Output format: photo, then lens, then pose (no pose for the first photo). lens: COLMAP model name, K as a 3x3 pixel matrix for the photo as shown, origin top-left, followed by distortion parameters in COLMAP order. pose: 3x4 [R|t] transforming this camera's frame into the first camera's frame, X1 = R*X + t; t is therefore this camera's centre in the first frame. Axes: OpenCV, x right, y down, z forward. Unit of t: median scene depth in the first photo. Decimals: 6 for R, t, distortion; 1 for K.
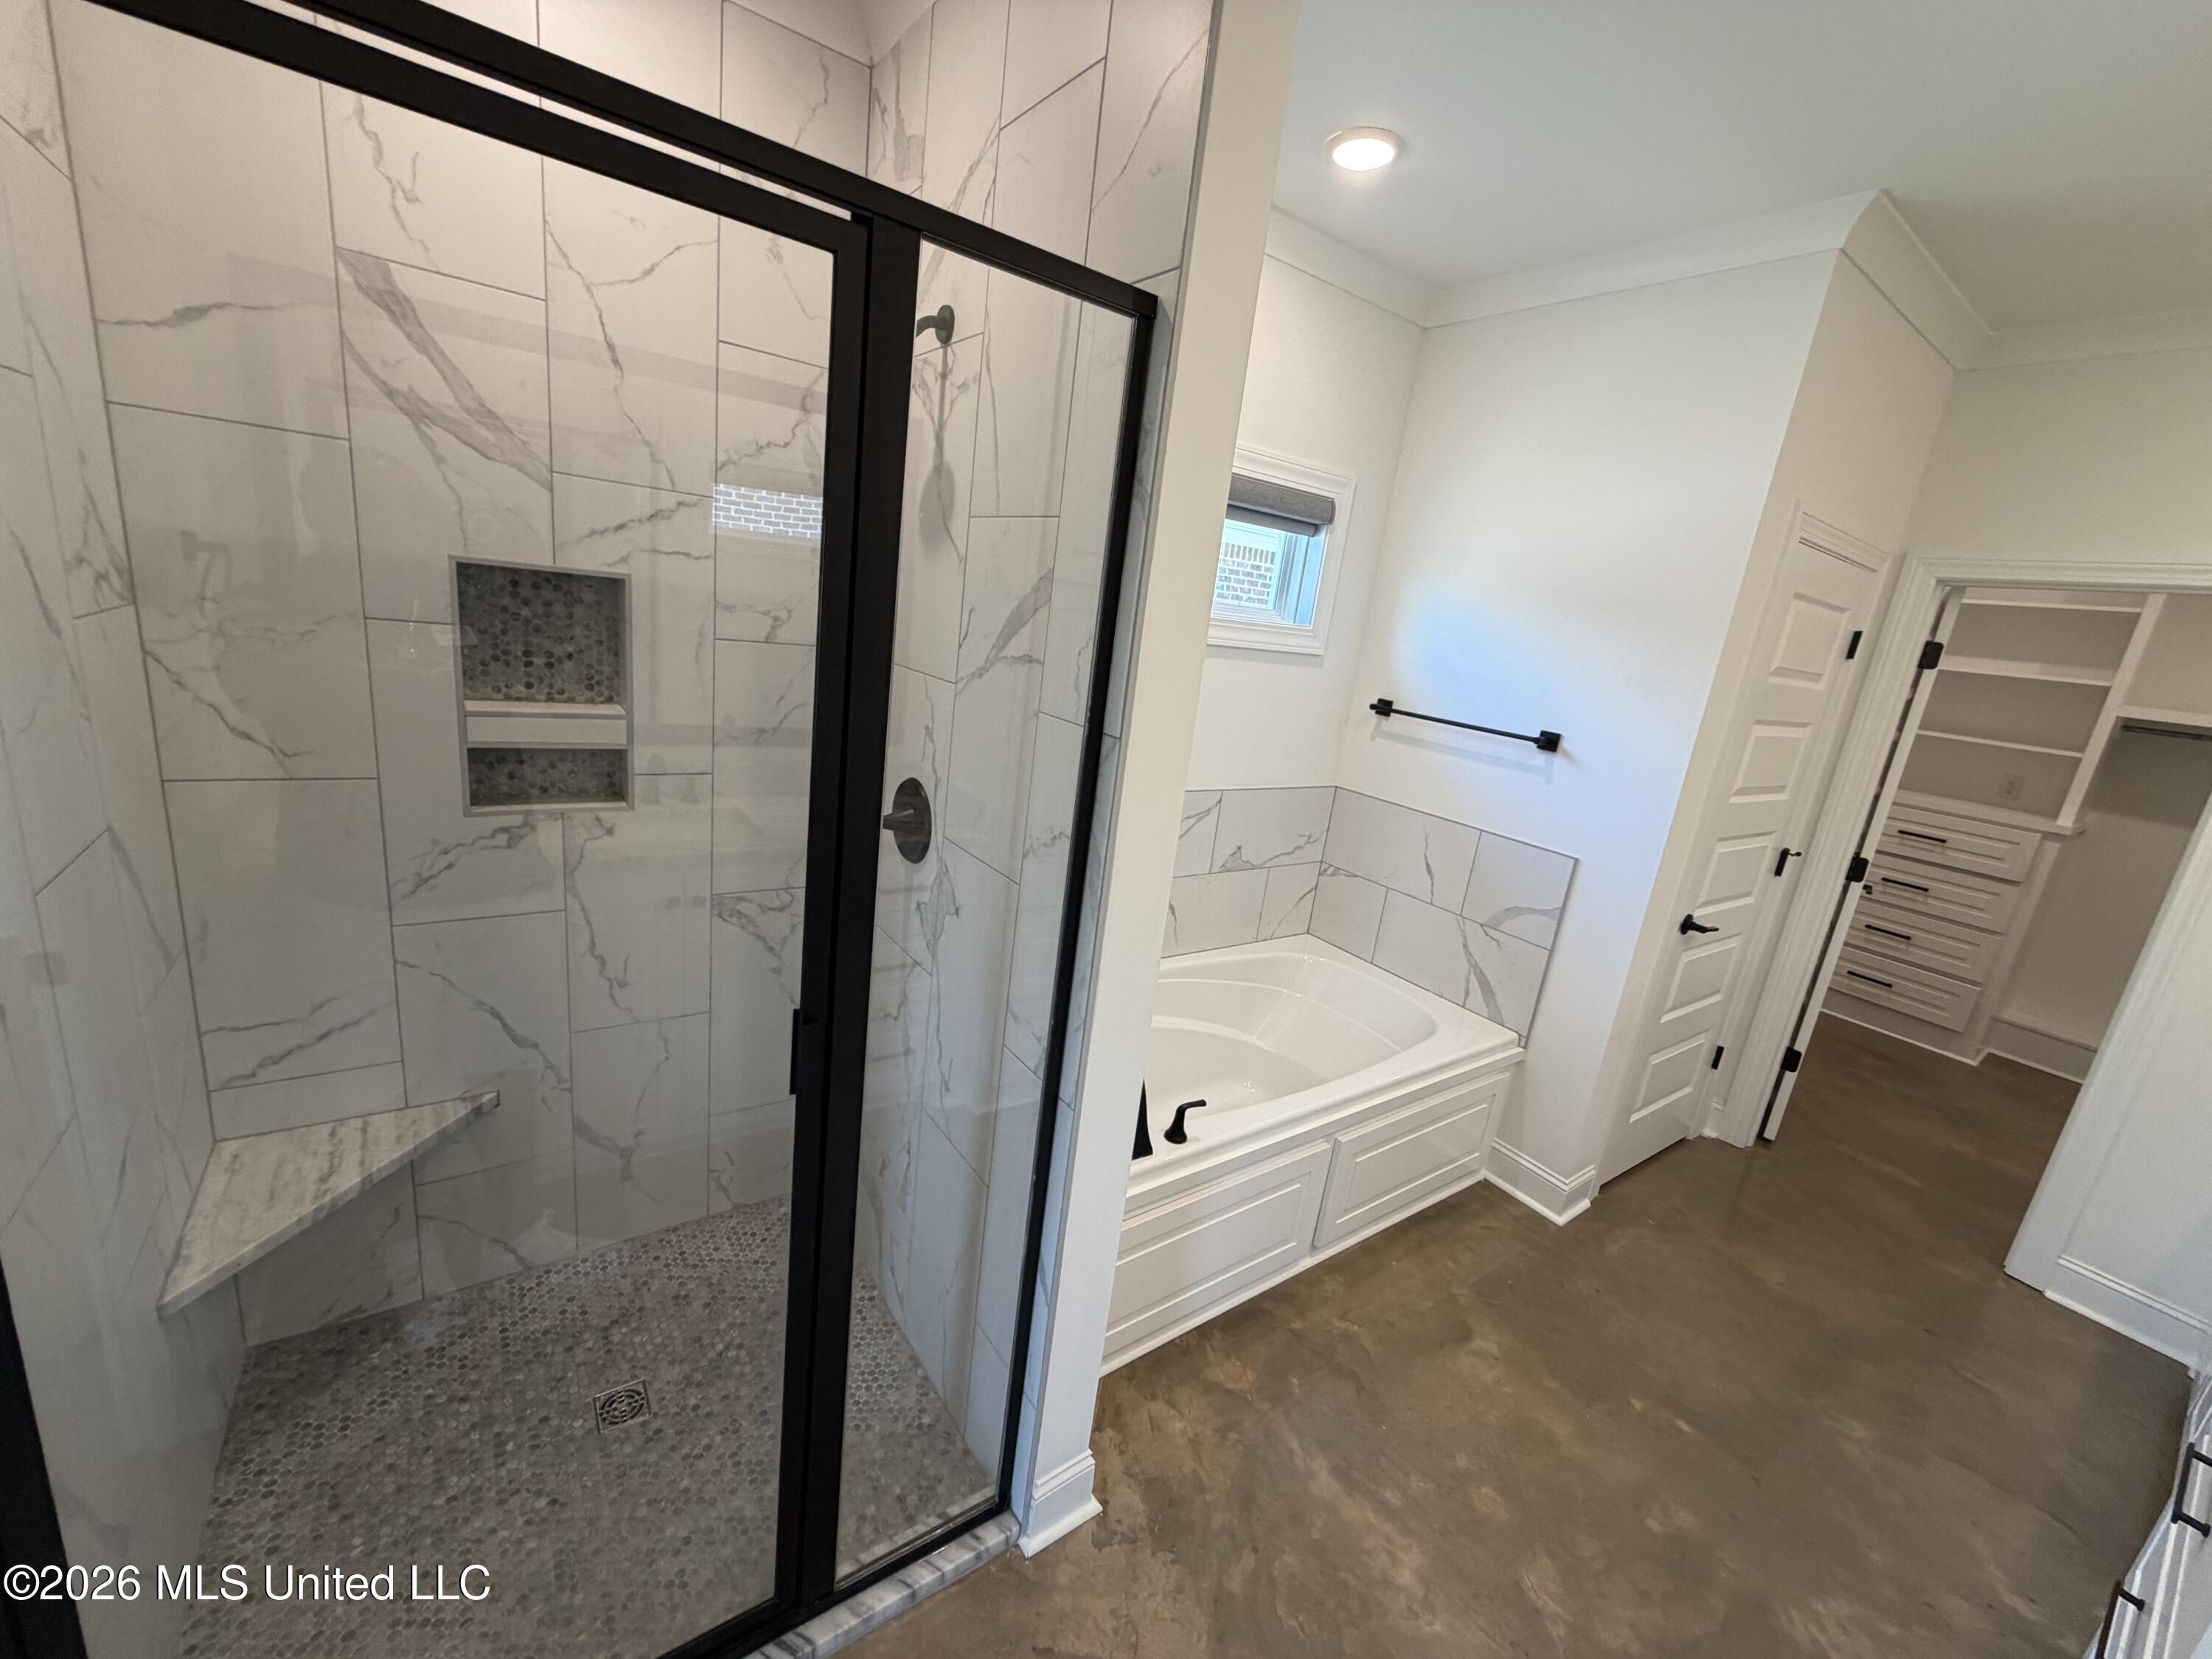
lens RADIAL K [[880.3, 0, 1100.7], [0, 880.3, 828.4], [0, 0, 1]] dist [-0.000178, 0.000228]
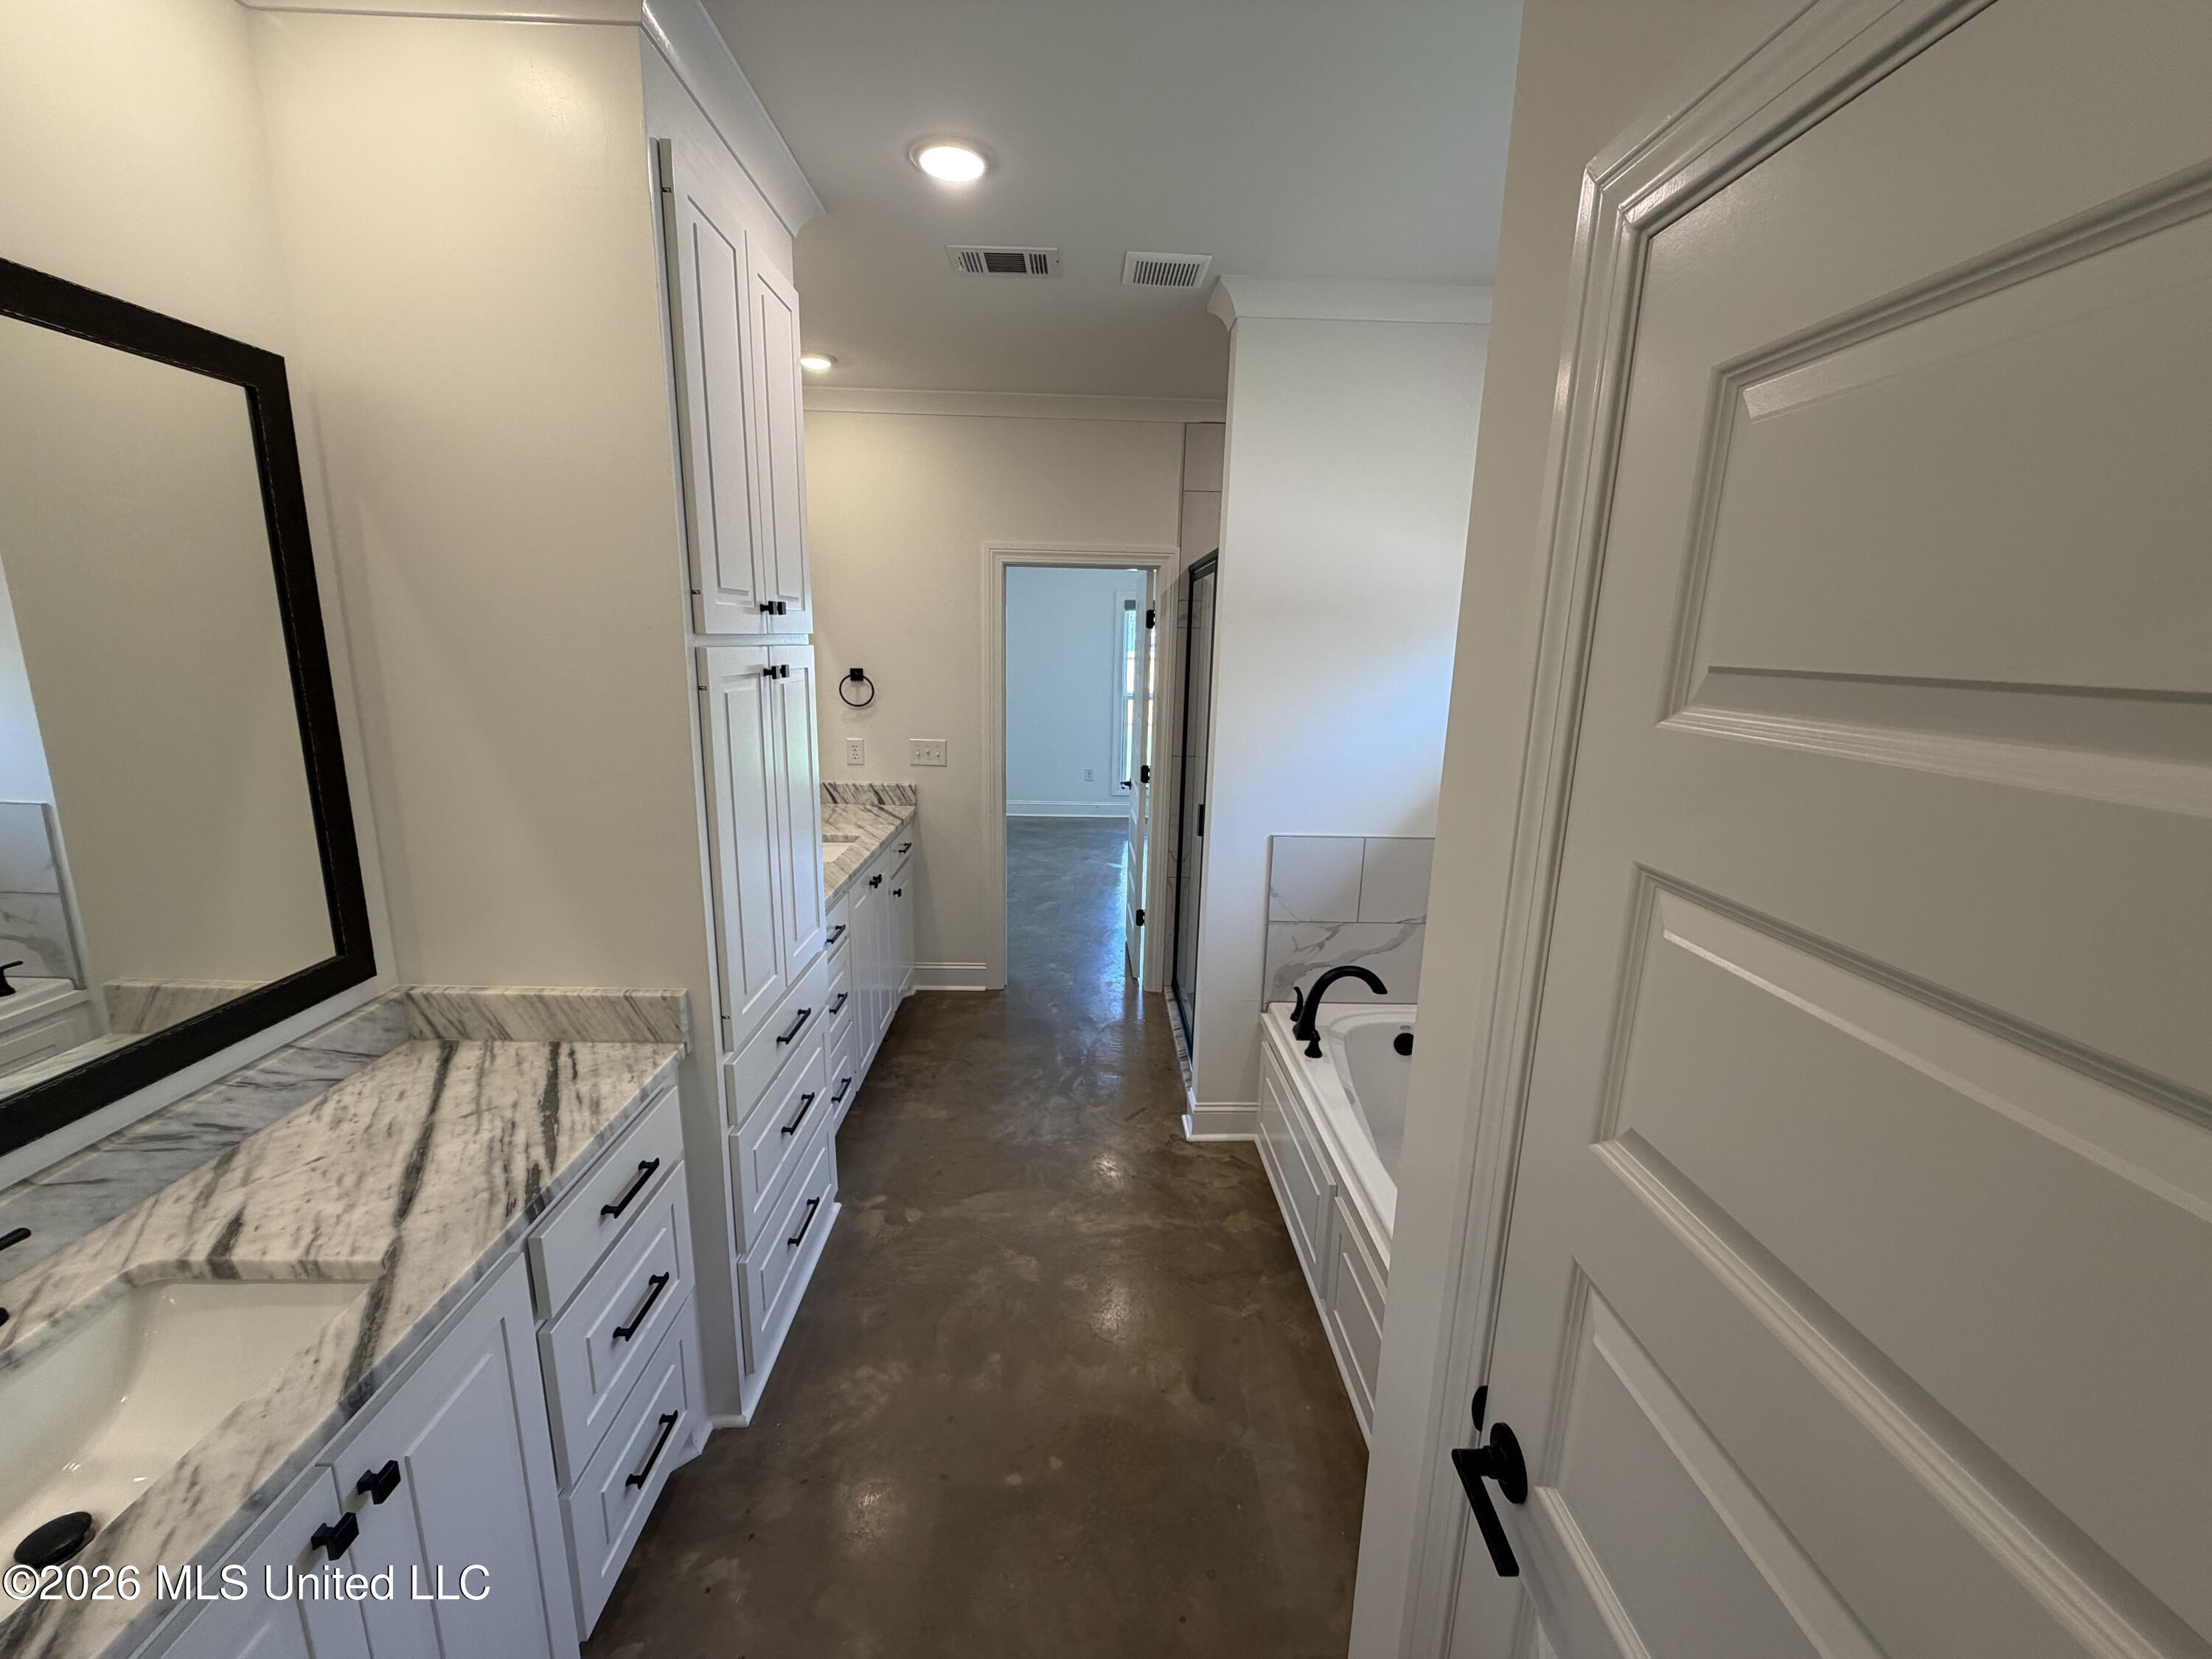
lens RADIAL K [[880.3, 0, 1099.1], [0, 880.3, 813.9], [0, 0, 1]] dist [-0.000178, 0.000228]
pose [[-0.550607, 0.036907, -0.833948, 1.269888], [-0.291338, 0.927708, 0.233410, -0.188852], [0.782275, 0.371478, -0.500050, 1.193631]]
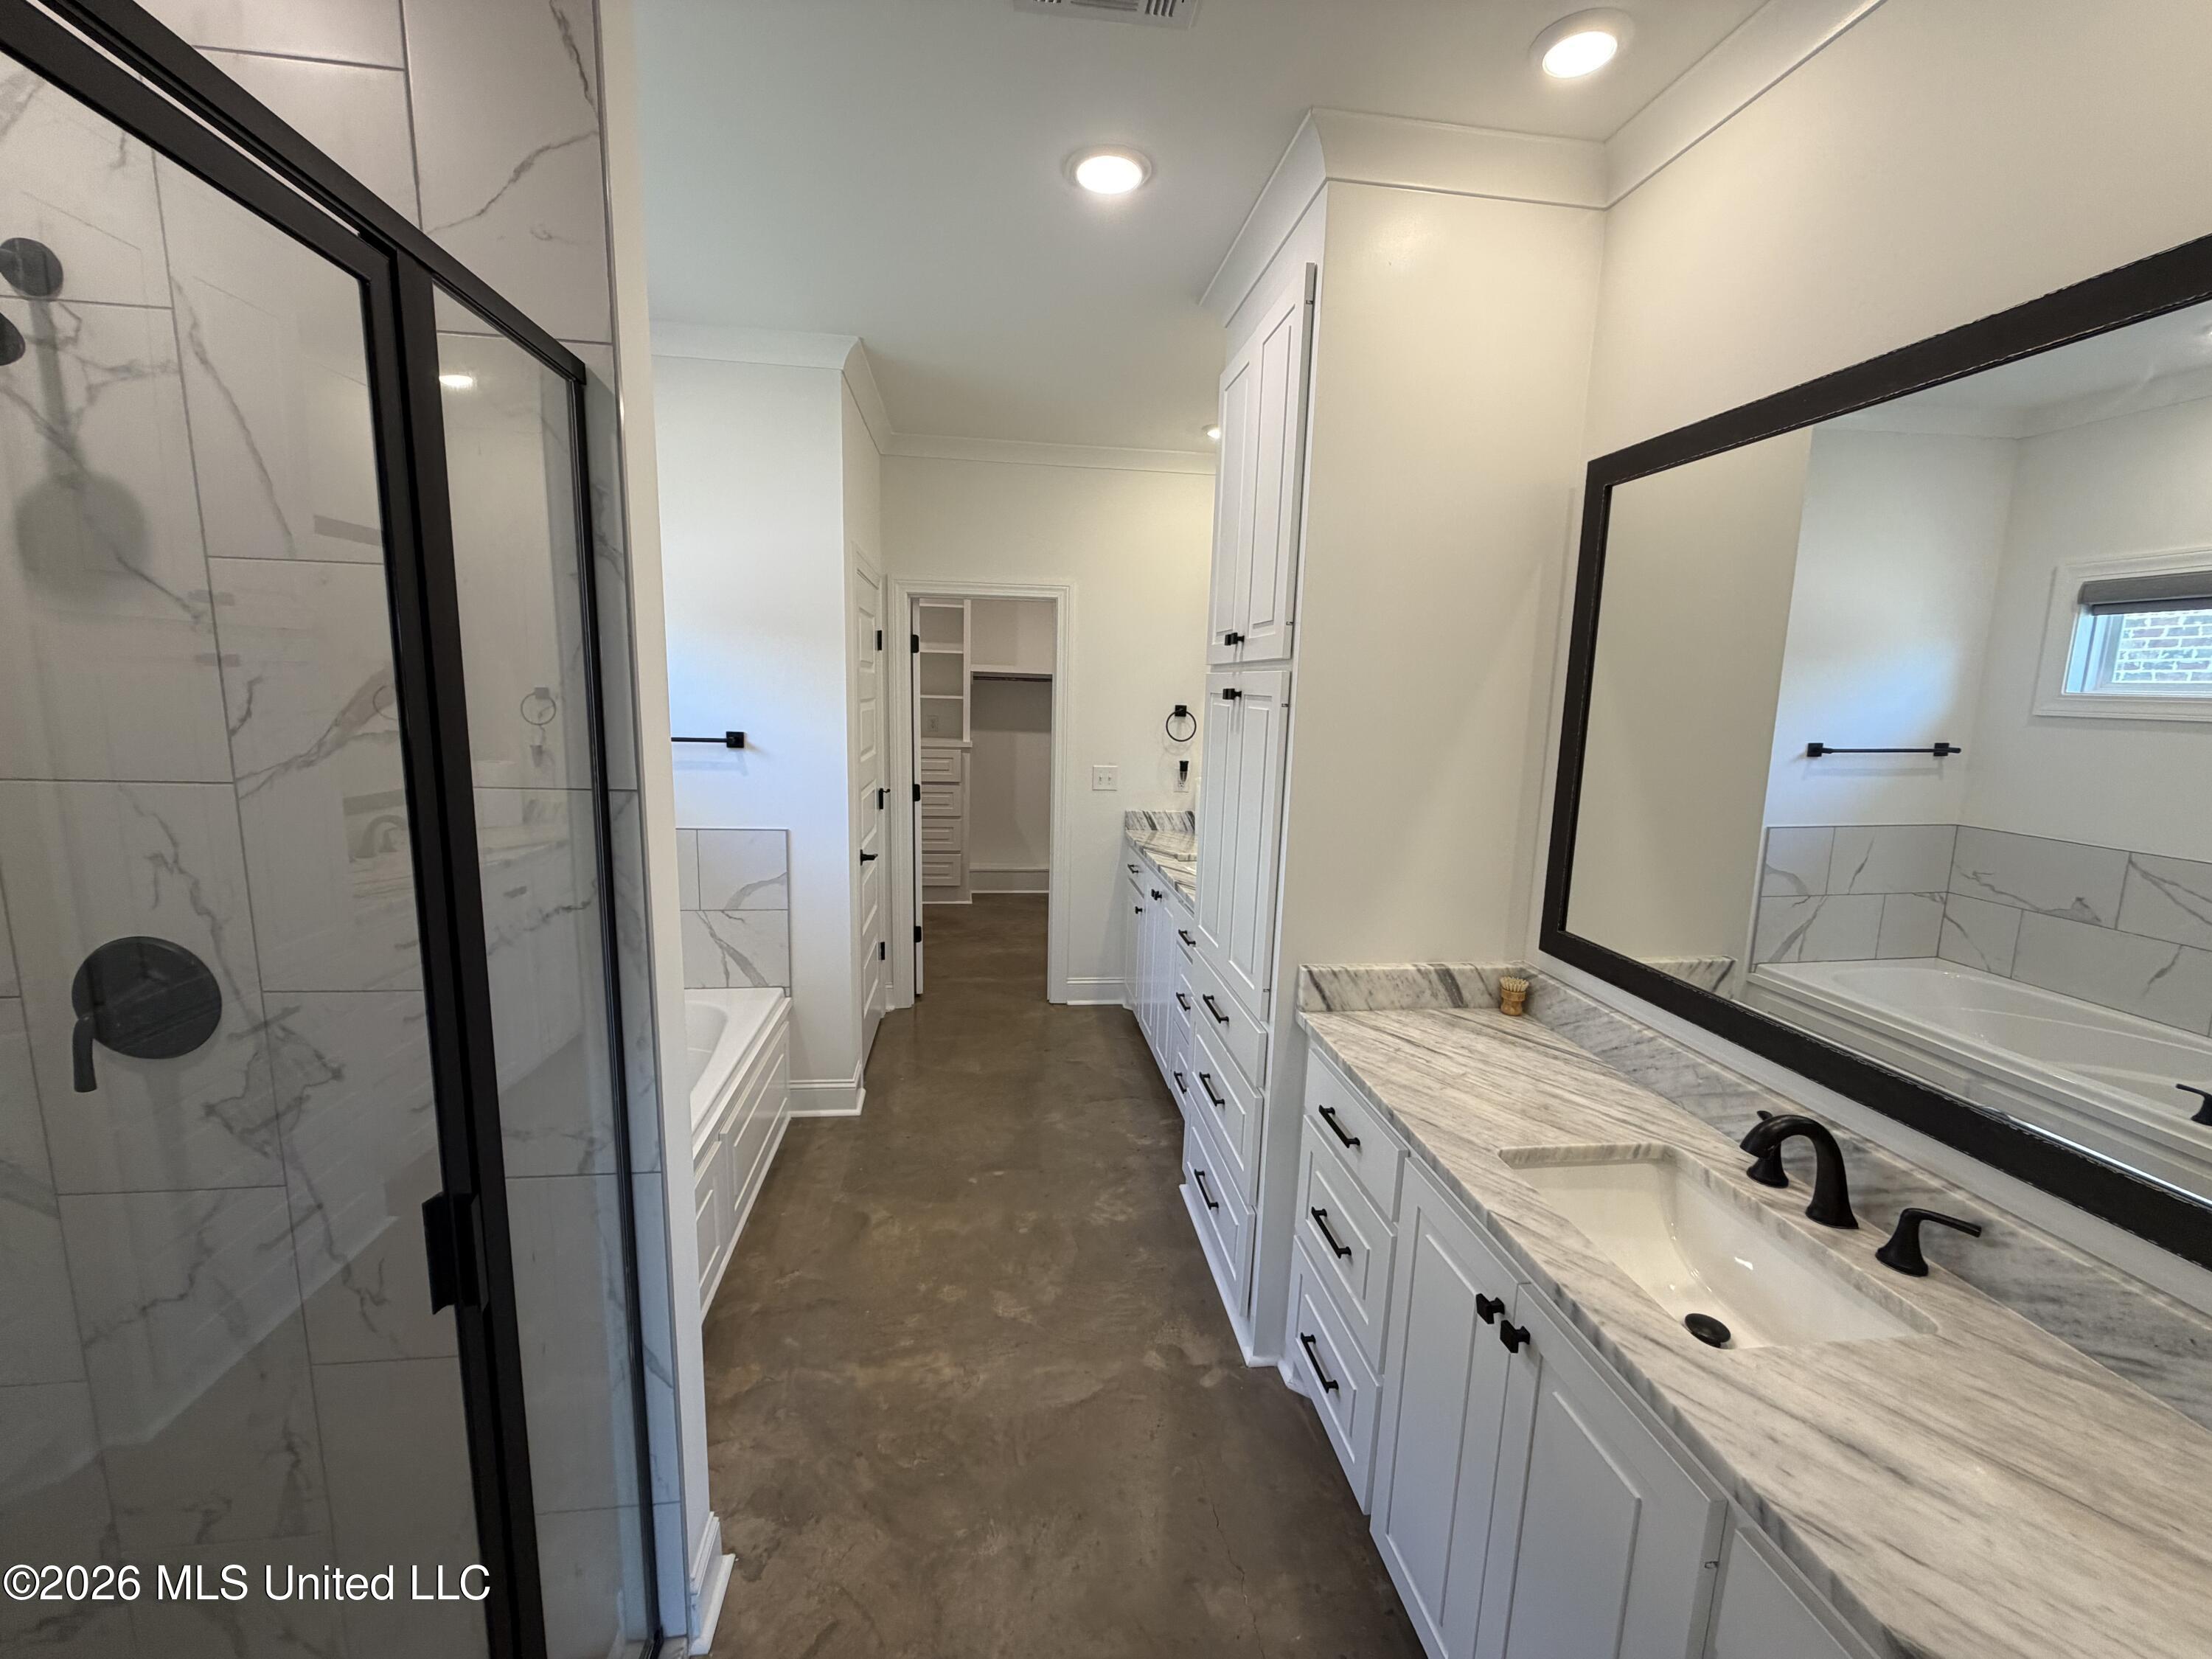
lens RADIAL K [[880.3, 0, 1093.5], [0, 880.3, 826.9], [0, 0, 1]] dist [-0.000178, 0.000228]
pose [[0.472308, -0.244758, 0.846769, -0.349757], [0.245835, 0.959131, 0.140115, -0.043738], [-0.846457, 0.141988, 0.513176, 0.023415]]
